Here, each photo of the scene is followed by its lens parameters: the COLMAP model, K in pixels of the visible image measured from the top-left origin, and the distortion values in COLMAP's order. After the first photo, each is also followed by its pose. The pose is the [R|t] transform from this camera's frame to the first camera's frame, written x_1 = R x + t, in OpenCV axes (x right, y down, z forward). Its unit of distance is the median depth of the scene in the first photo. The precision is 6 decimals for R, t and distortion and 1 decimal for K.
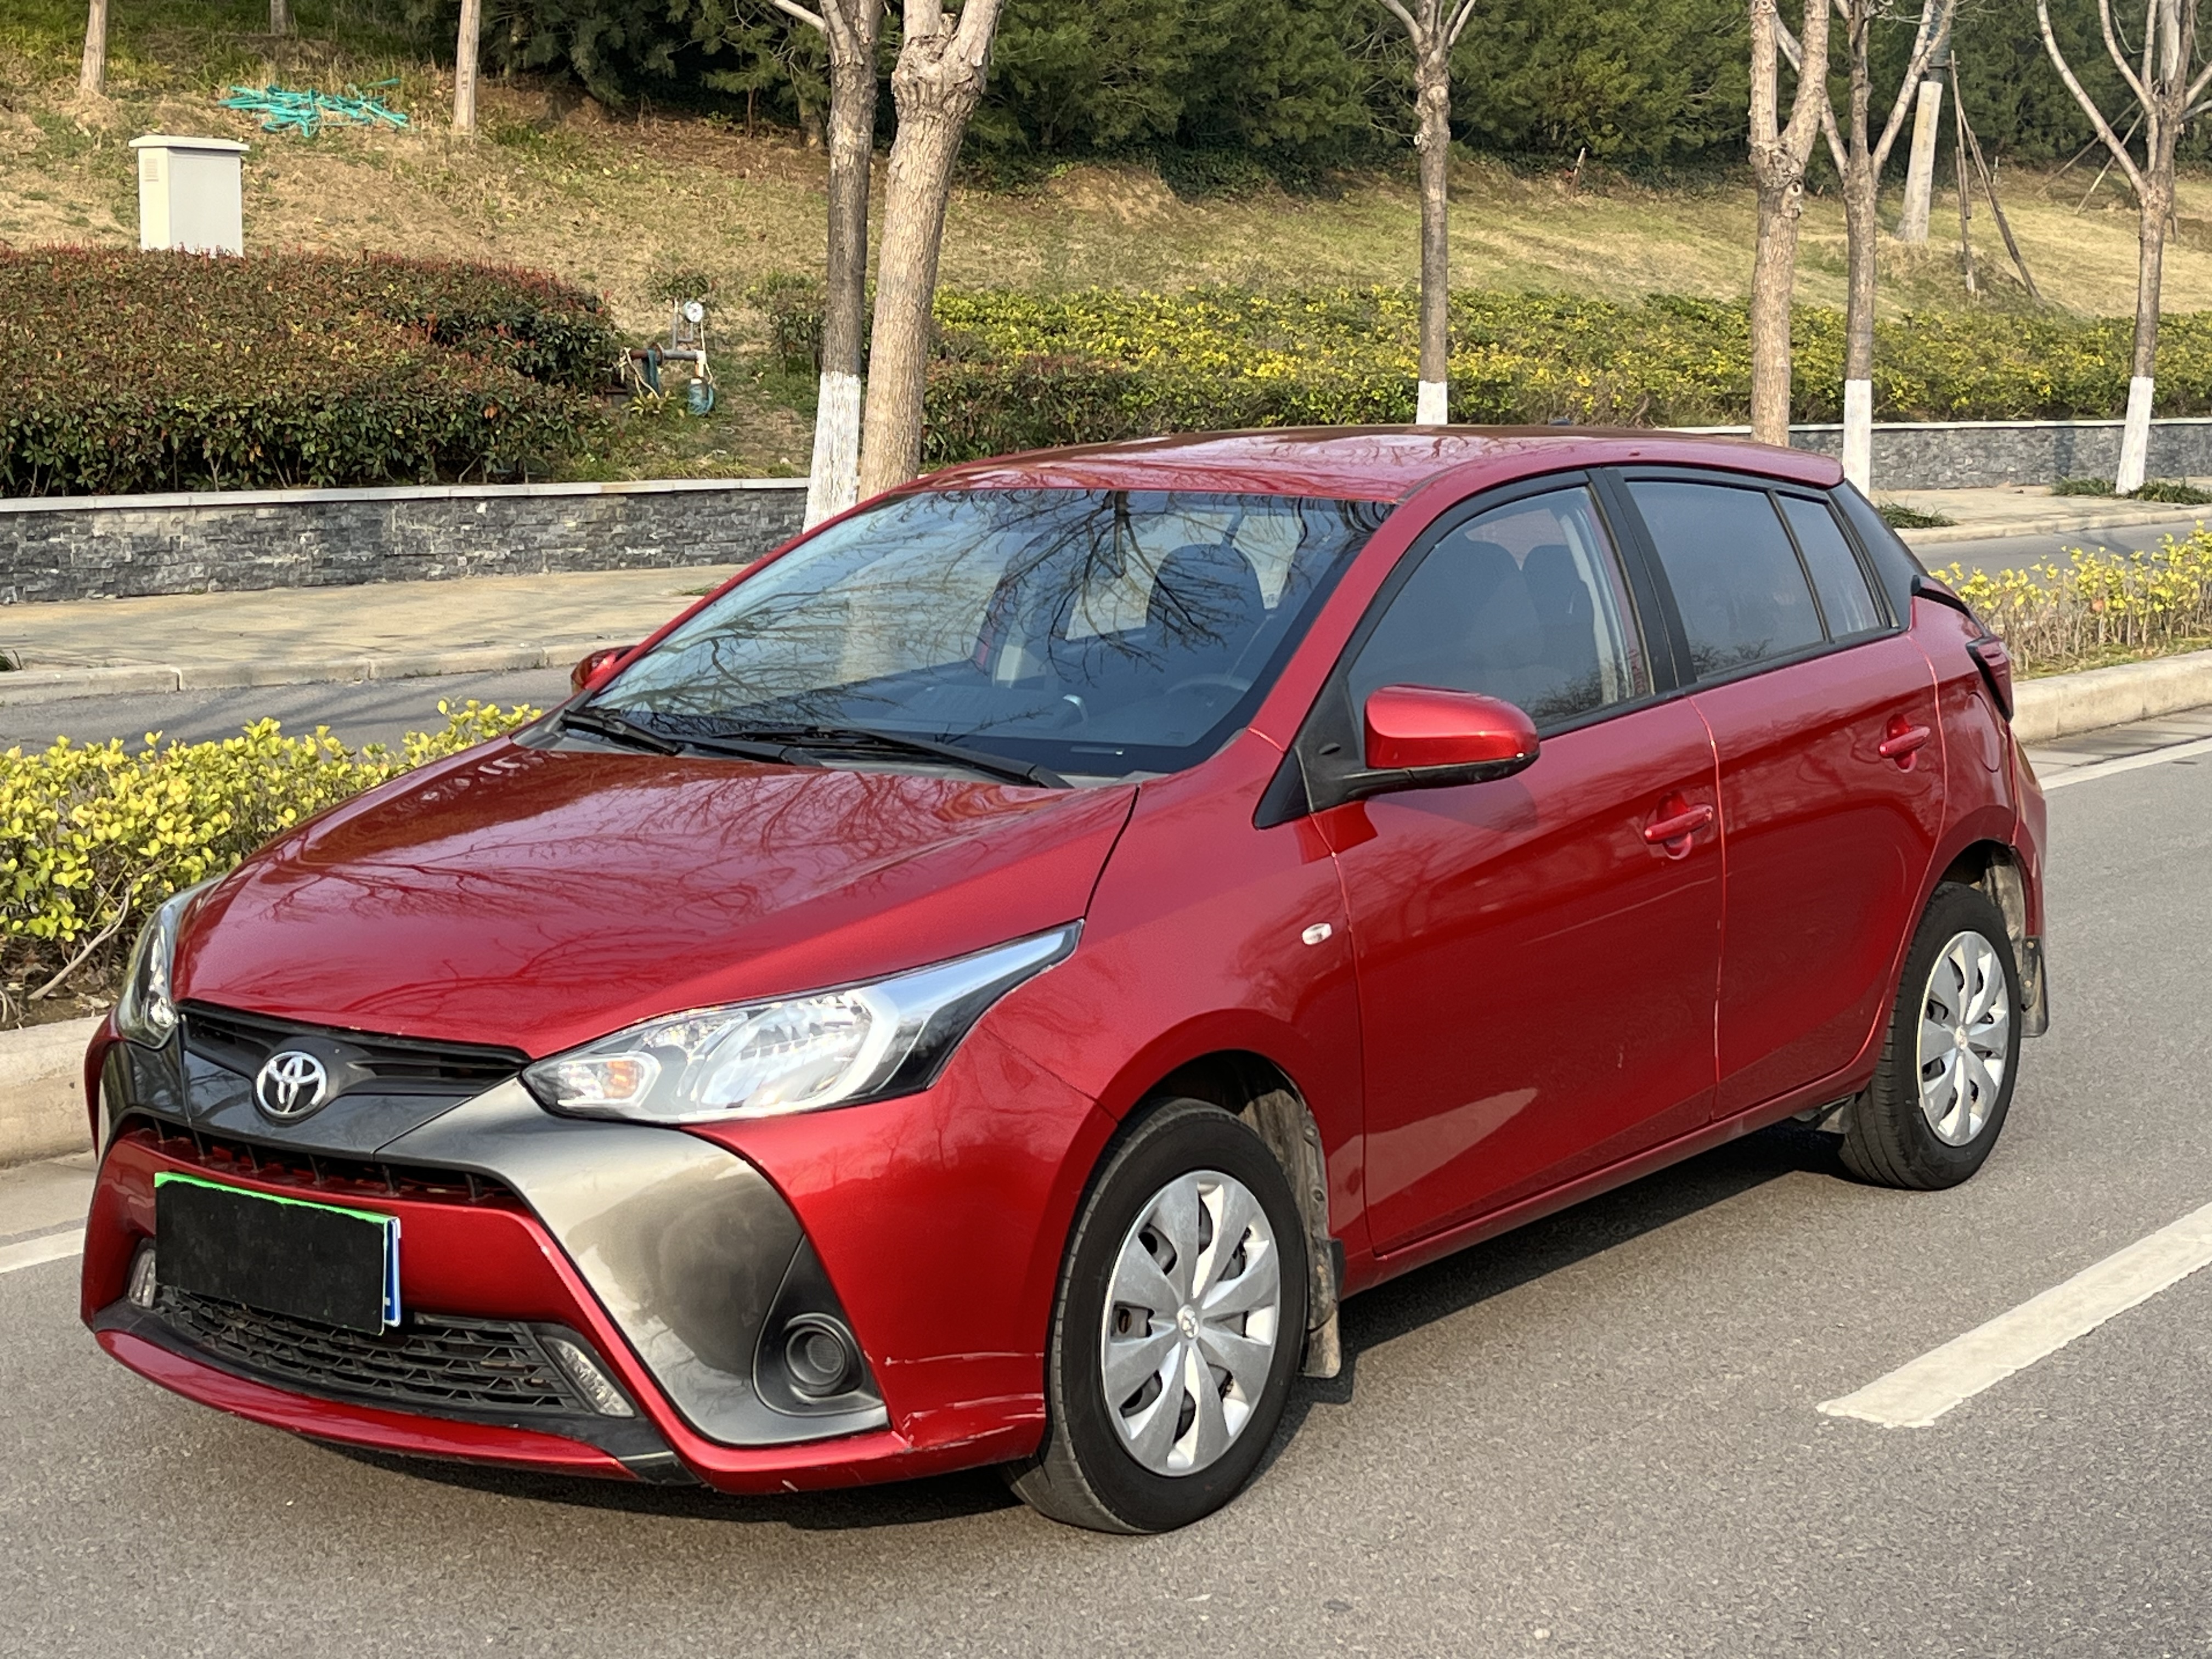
lens RADIAL K [[3517.7, 0, 1106.0], [0, 3517.7, 829.5], [0, 0, 1]] dist [0.072845, -0.089709]
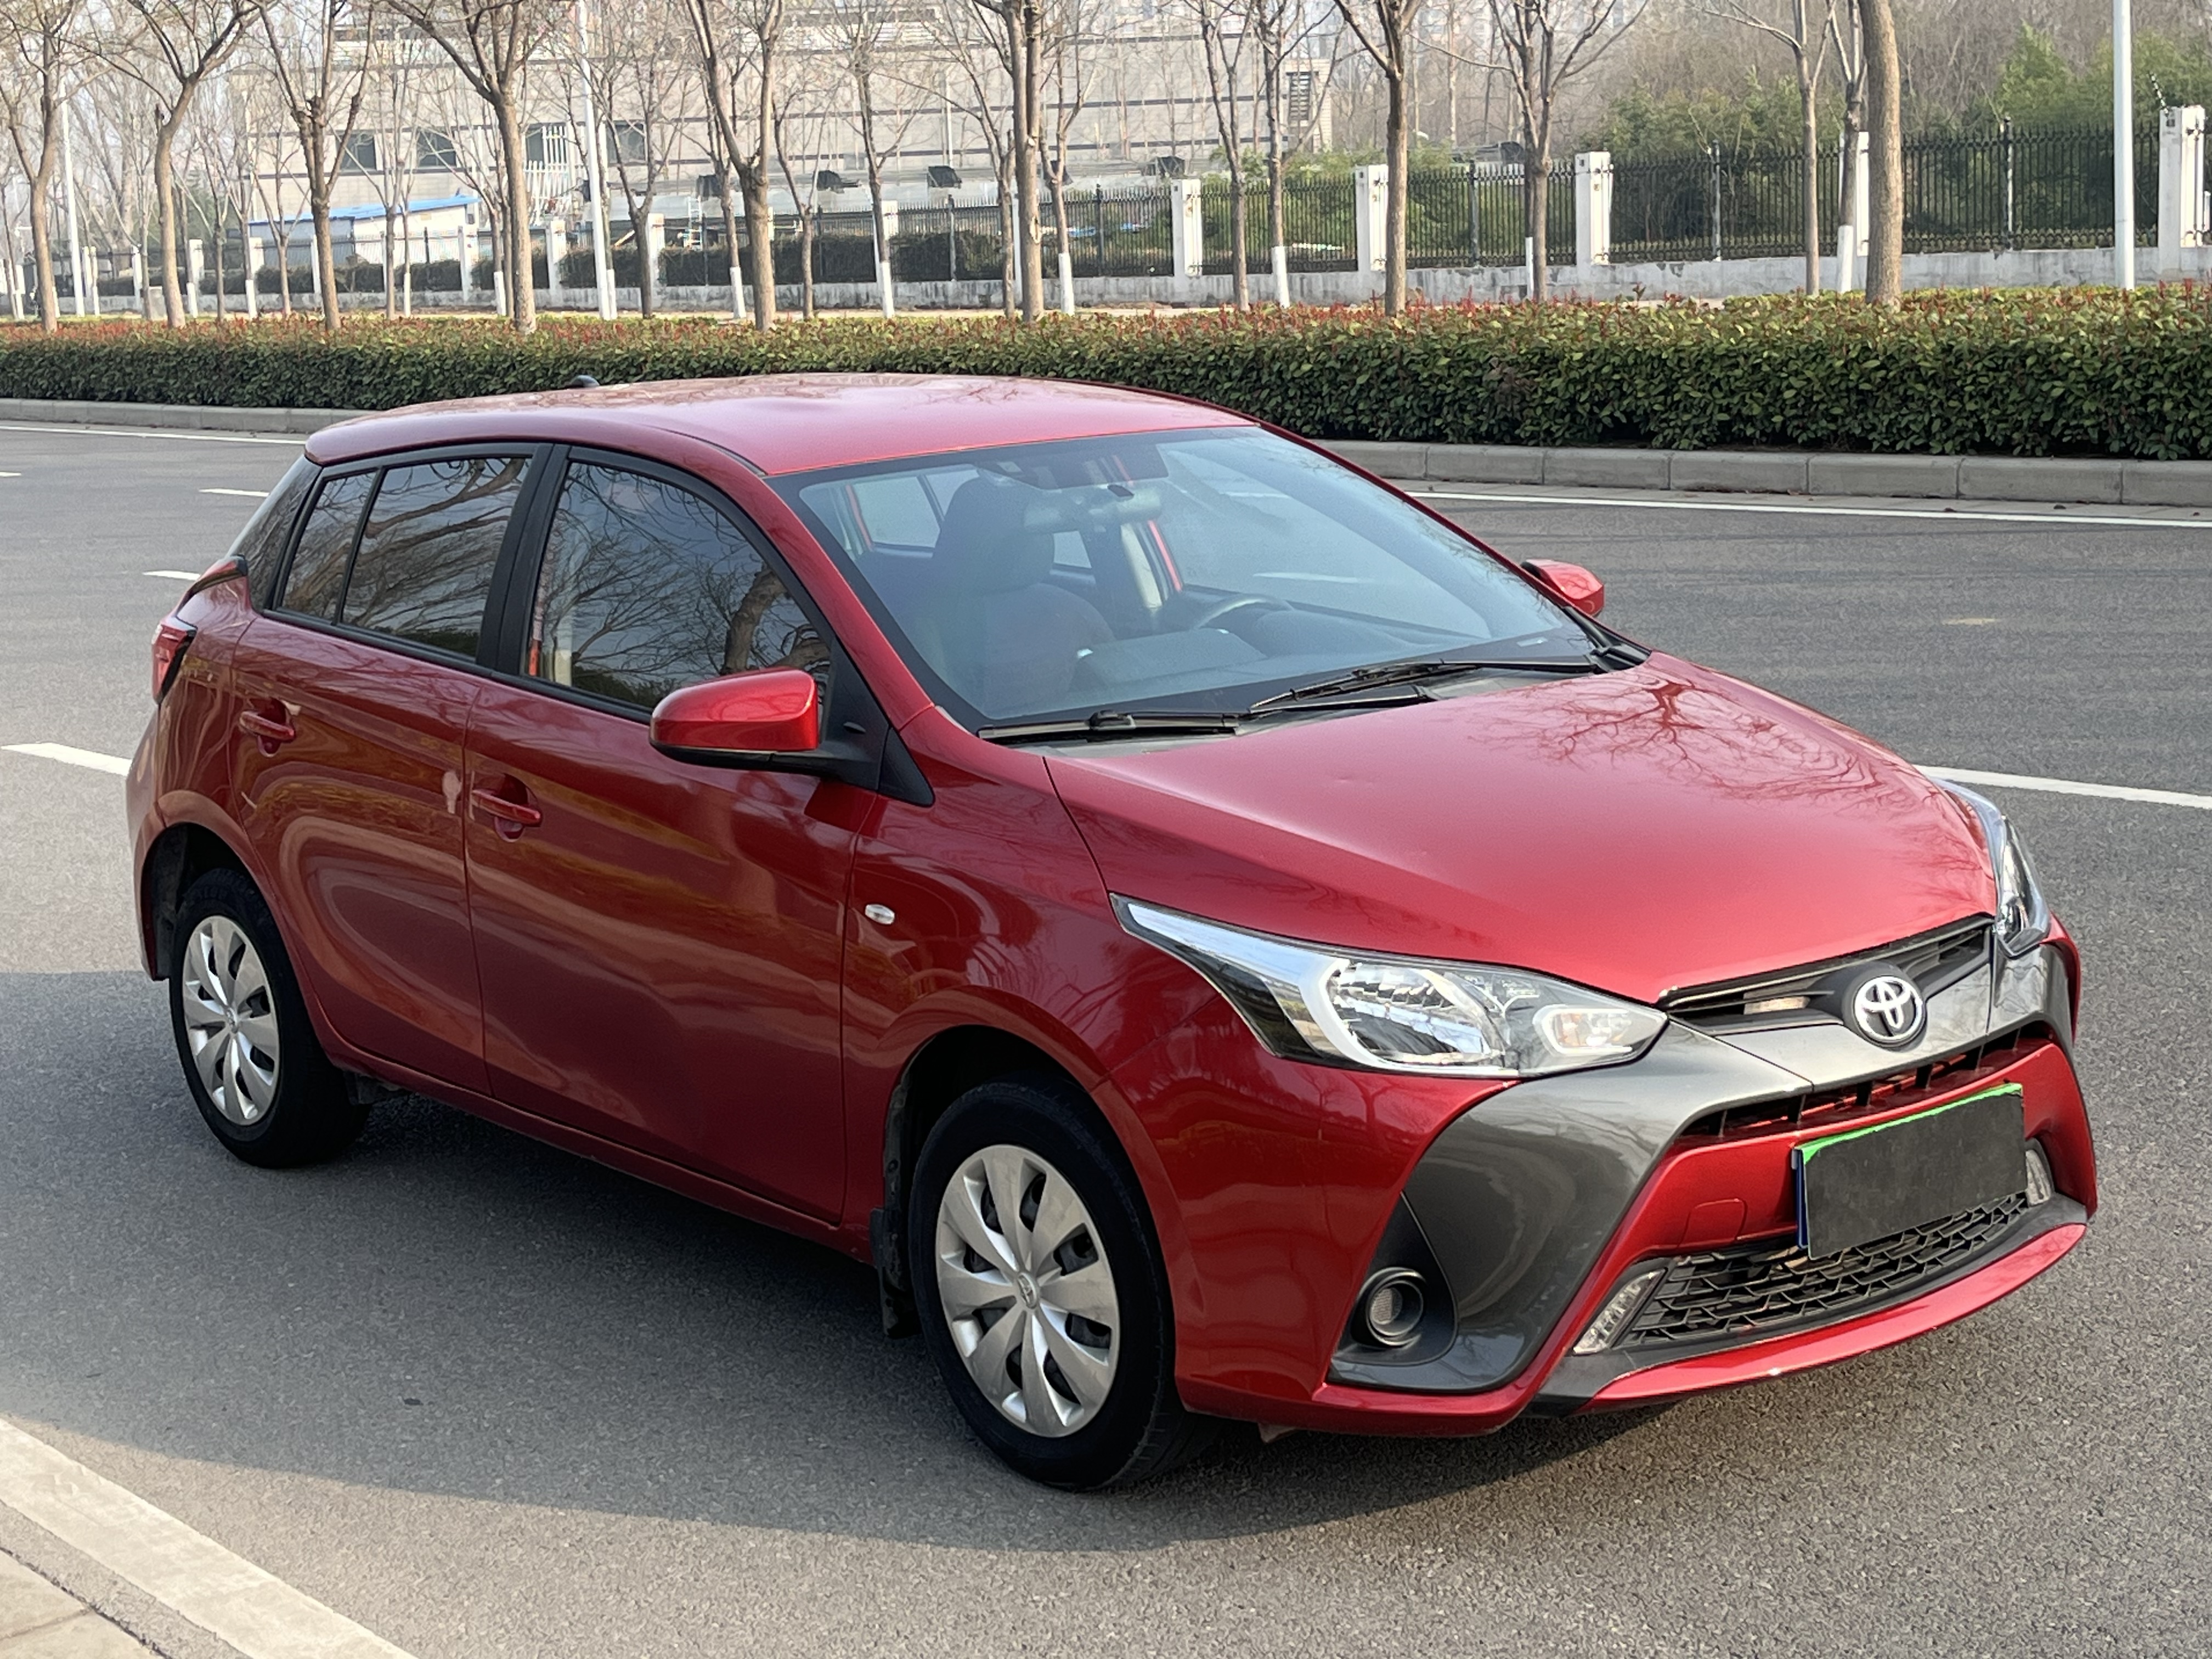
lens RADIAL K [[3517.7, 0, 1106.0], [0, 3517.7, 829.5], [0, 0, 1]] dist [0.072845, -0.089709]
pose [[0.258277, -0.170491, 0.950908, -0.304258], [0.165646, 0.977543, 0.130275, -0.036314], [-0.951764, 0.123867, 0.280718, 0.223753]]
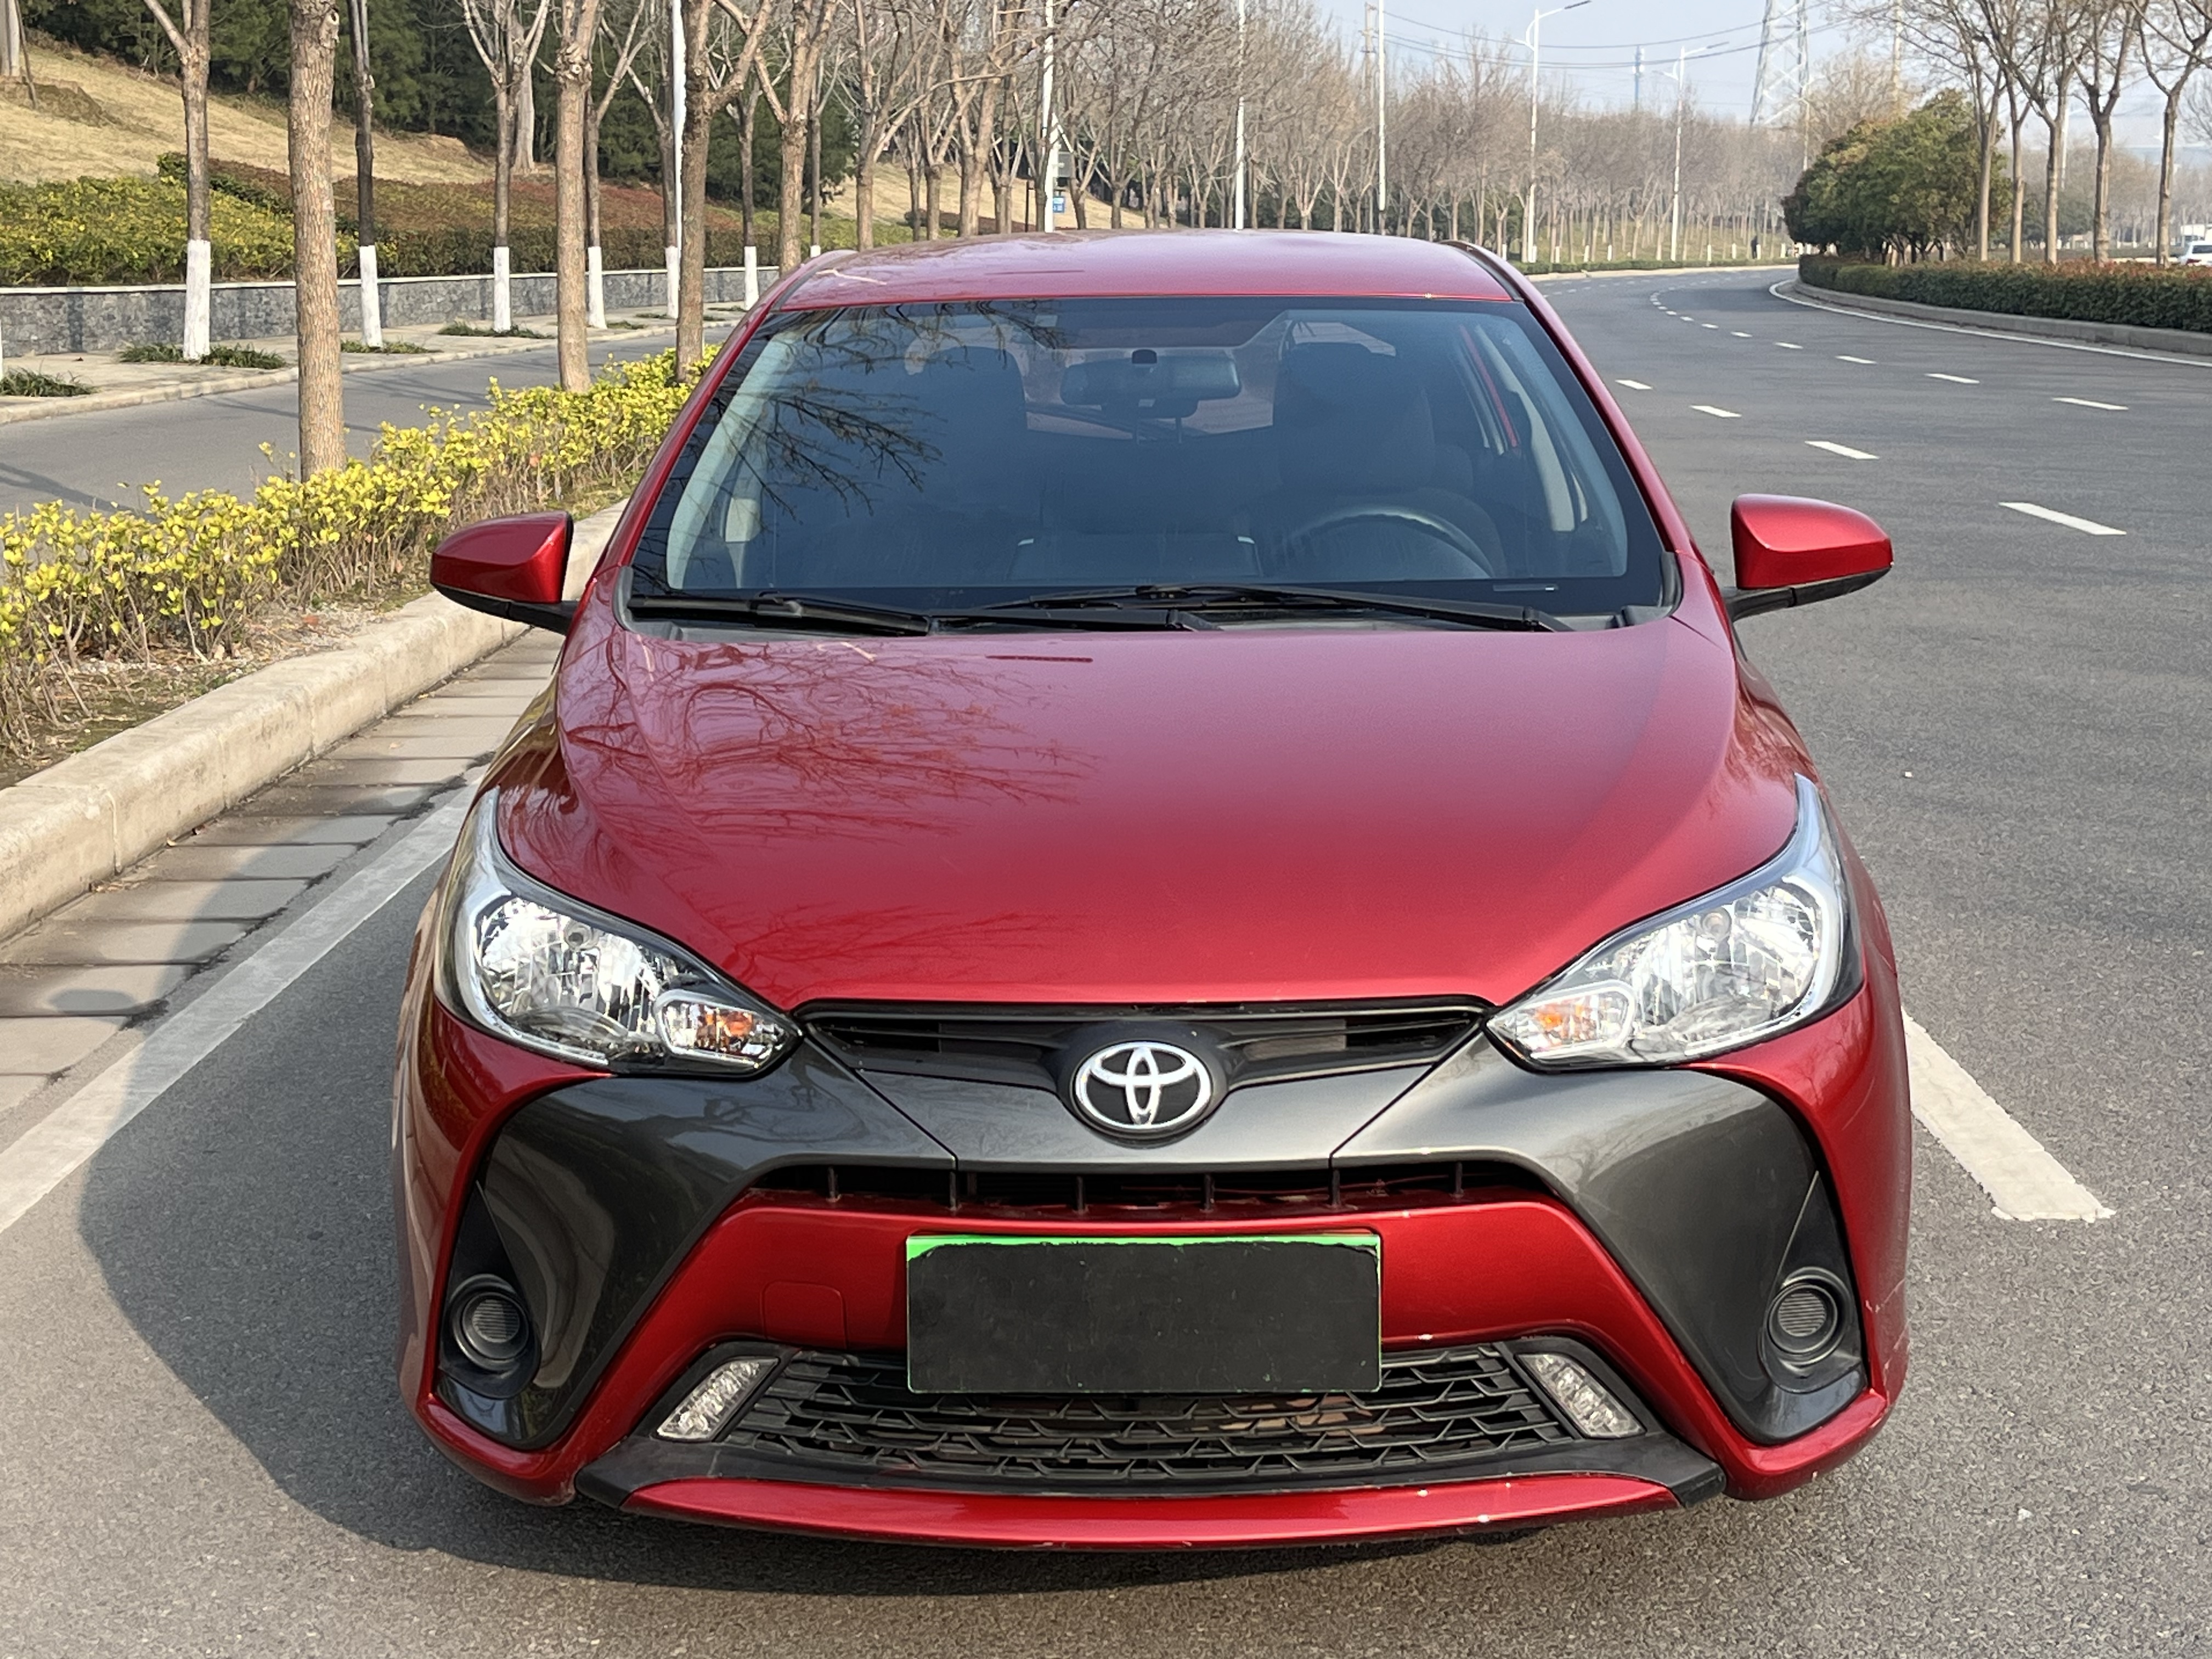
lens RADIAL K [[3517.7, 0, 1106.0], [0, 3517.7, 829.5], [0, 0, 1]] dist [0.072845, -0.089709]
pose [[0.814393, -0.098000, 0.571979, -0.158281], [0.078275, 0.995181, 0.059060, -0.006138], [-0.575011, -0.003326, 0.818139, 0.097706]]
